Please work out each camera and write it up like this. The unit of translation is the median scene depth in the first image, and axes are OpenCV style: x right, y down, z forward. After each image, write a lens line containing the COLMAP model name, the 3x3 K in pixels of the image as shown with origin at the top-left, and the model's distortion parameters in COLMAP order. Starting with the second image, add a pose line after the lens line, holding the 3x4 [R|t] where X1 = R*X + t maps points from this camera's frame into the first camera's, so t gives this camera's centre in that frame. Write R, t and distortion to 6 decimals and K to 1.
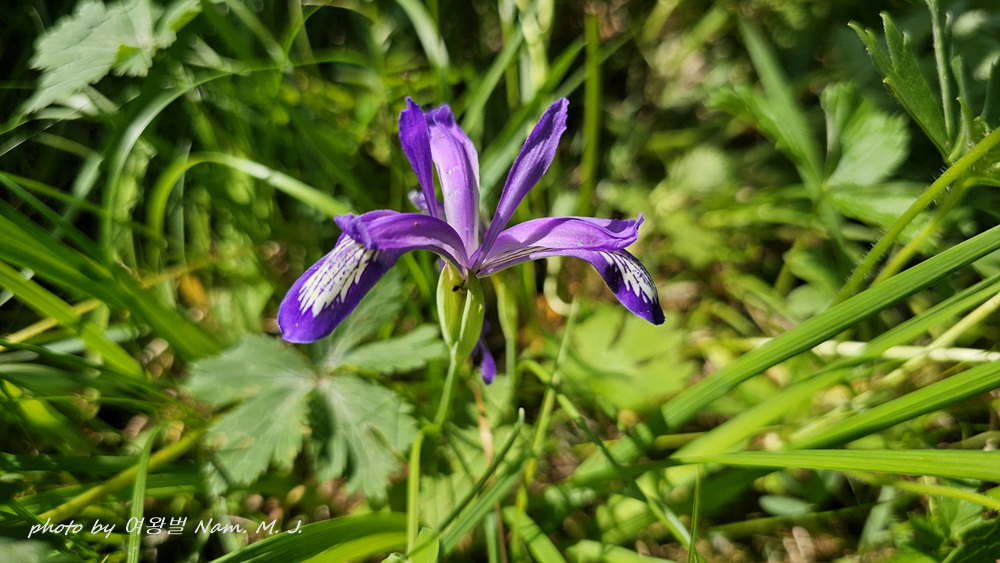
lens RADIAL K [[738.5, 0, 502.6], [0, 738.5, 301.6], [0, 0, 1]] dist [-0.023199, -0.002746]
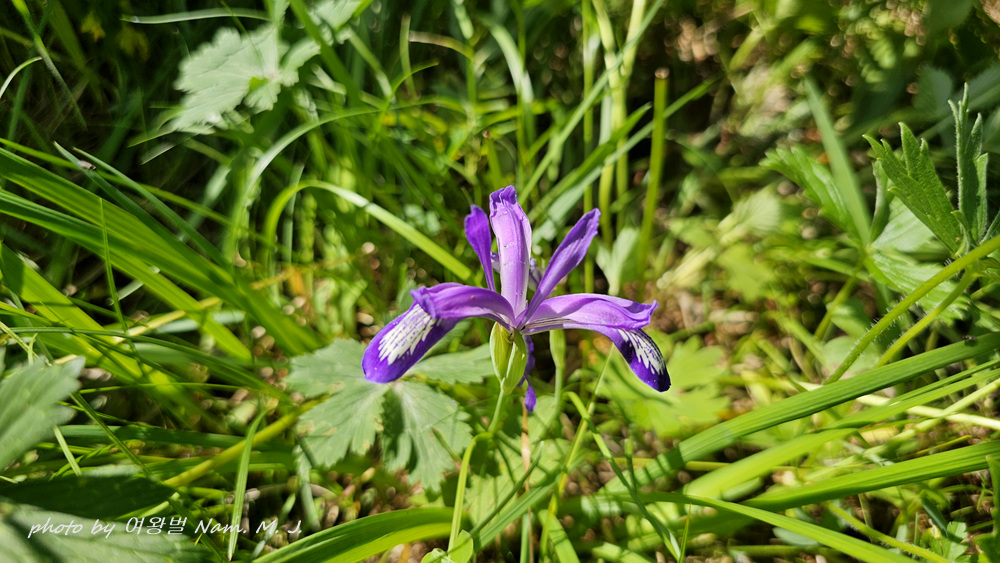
lens RADIAL K [[730.7, 0, 498.8], [0, 730.7, 305.2], [0, 0, 1]] dist [-0.003431, -0.004605]
pose [[0.989036, 0.092052, -0.115476, 0.041515], [-0.087816, 0.995282, 0.041254, -0.082817], [0.118728, -0.030661, 0.992453, -0.139988]]
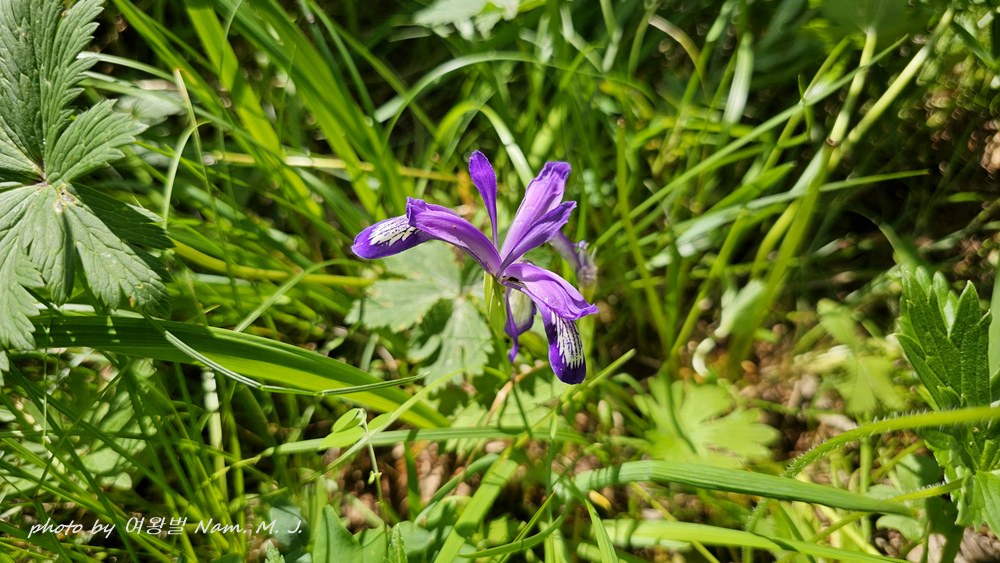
lens RADIAL K [[730.7, 0, 498.8], [0, 730.7, 305.2], [0, 0, 1]] dist [-0.003431, -0.004605]
pose [[0.742602, 0.541825, -0.393660, 0.342492], [-0.515223, 0.837708, 0.181083, -0.159332], [0.427887, 0.068350, 0.901244, -0.155461]]
